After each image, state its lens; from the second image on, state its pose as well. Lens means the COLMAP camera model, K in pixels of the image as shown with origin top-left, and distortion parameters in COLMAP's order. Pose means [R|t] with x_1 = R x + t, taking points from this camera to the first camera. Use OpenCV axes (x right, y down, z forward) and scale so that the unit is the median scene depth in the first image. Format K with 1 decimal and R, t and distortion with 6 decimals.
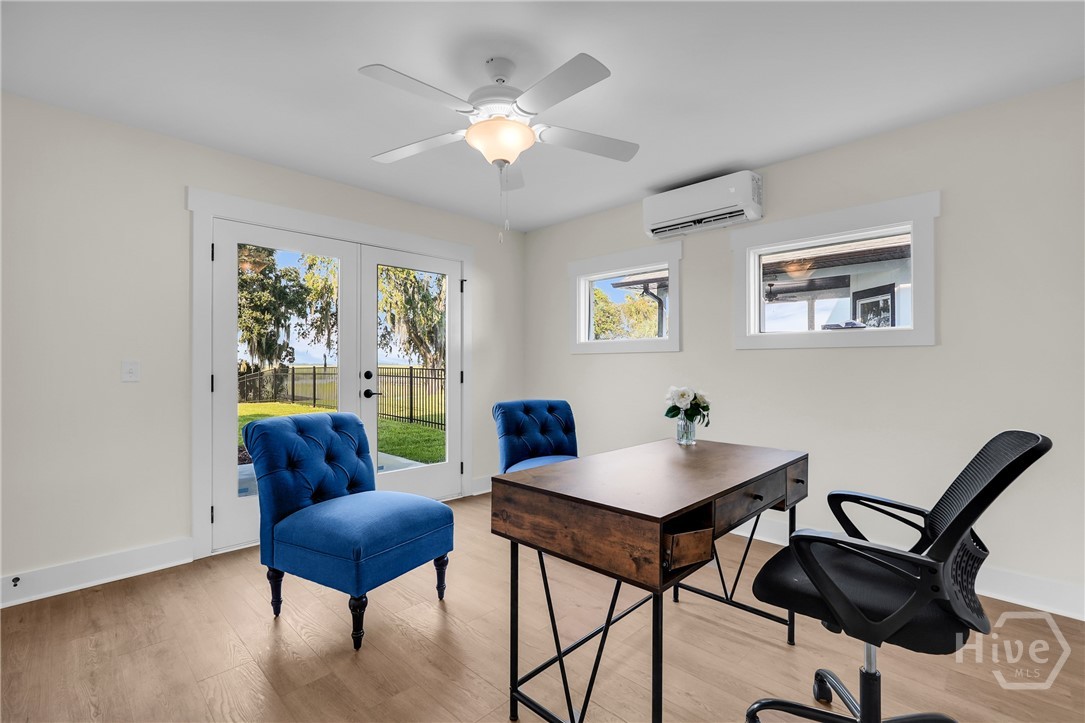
lens RADIAL K [[484.8, 0, 544.6], [0, 484.8, 363.2], [0, 0, 1]] dist [0.001775, 0.000852]
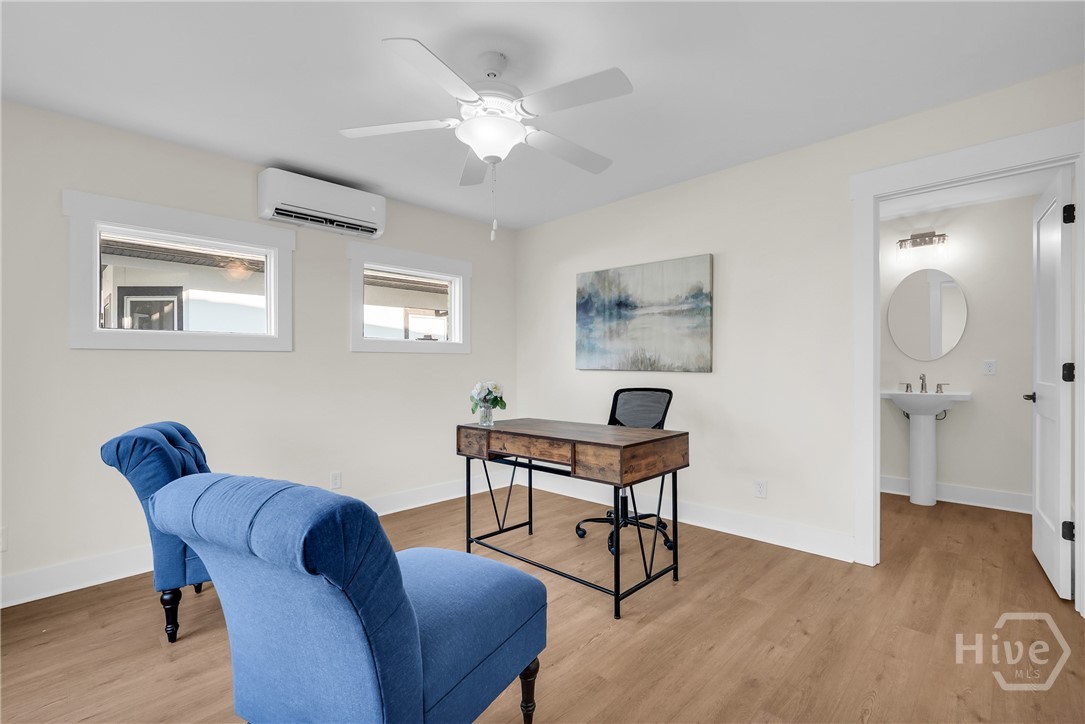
lens RADIAL K [[495.1, 0, 543.7], [0, 495.1, 366.6], [0, 0, 1]] dist [0.001234, 0.000564]
pose [[-0.015980, 0.002870, 0.999868, -1.096233], [-0.000293, 0.999996, -0.002875, 0.011244], [-0.999872, -0.000339, -0.015979, 0.912170]]
